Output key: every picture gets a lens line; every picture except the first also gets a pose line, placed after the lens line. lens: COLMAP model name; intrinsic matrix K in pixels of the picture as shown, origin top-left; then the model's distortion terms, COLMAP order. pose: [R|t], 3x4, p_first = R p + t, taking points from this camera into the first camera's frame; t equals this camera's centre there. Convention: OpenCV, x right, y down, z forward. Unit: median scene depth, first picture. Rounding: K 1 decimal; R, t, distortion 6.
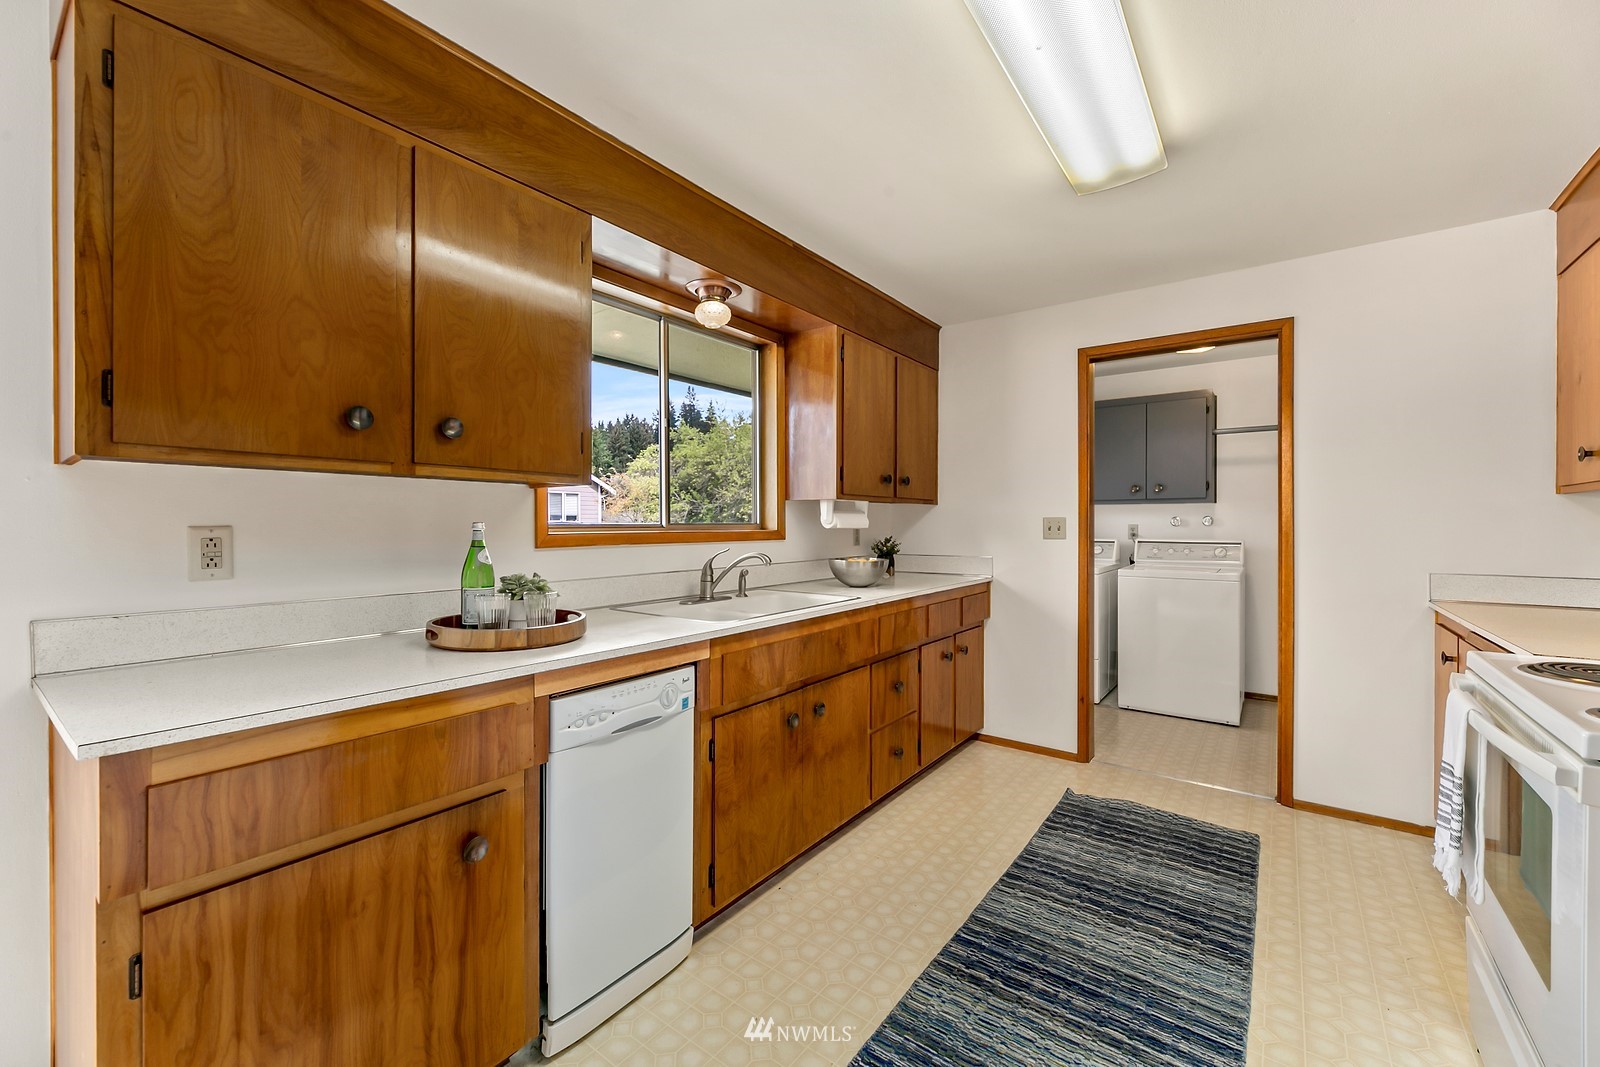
lens RADIAL K [[638.2, 0, 808.5], [0, 638.2, 525.9], [0, 0, 1]] dist [0.001455, 0.000315]
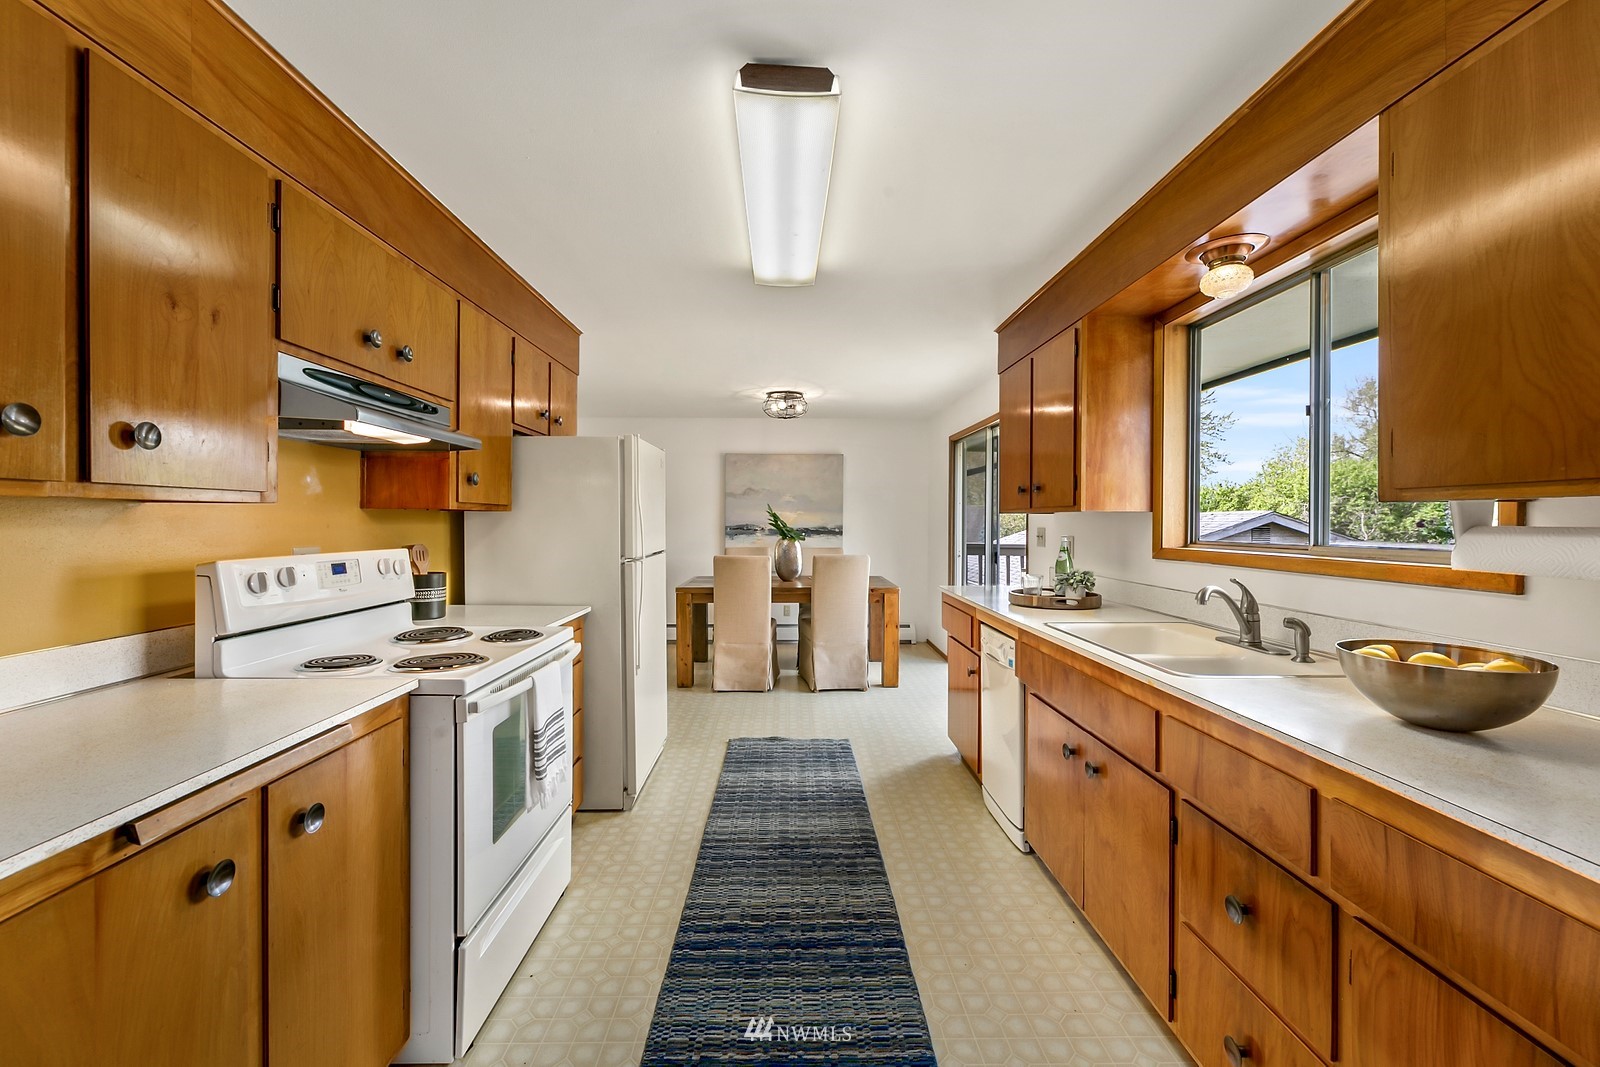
lens RADIAL K [[638.2, 0, 790.9], [0, 638.2, 519.3], [0, 0, 1]] dist [0.001455, 0.000315]
pose [[-0.797773, -0.006936, -0.602917, 1.503250], [-0.005683, 0.999976, -0.003985, -0.066690], [0.602930, 0.000247, -0.797794, 2.566548]]
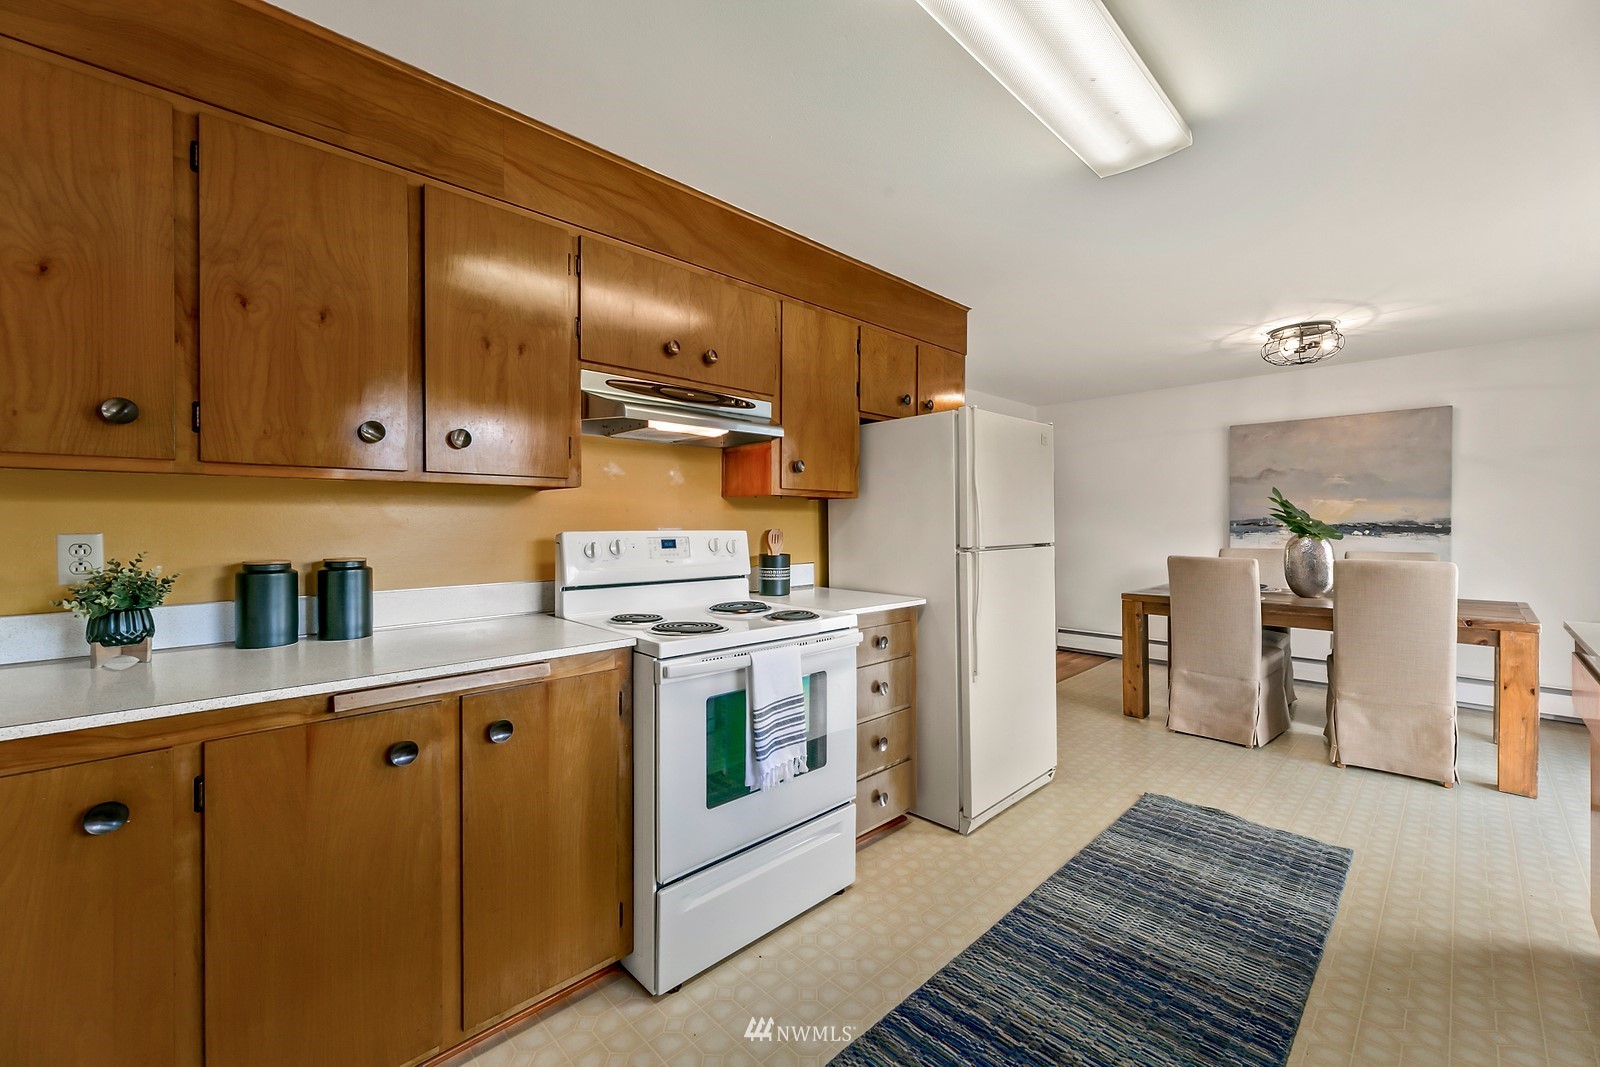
lens RADIAL K [[638.2, 0, 802.3], [0, 638.2, 525.4], [0, 0, 1]] dist [0.001455, 0.000315]
pose [[-0.986531, -0.001312, 0.163569, 0.769943], [-0.000891, 0.999996, 0.002643, -0.009888], [-0.163572, 0.002461, -0.986528, 2.460451]]
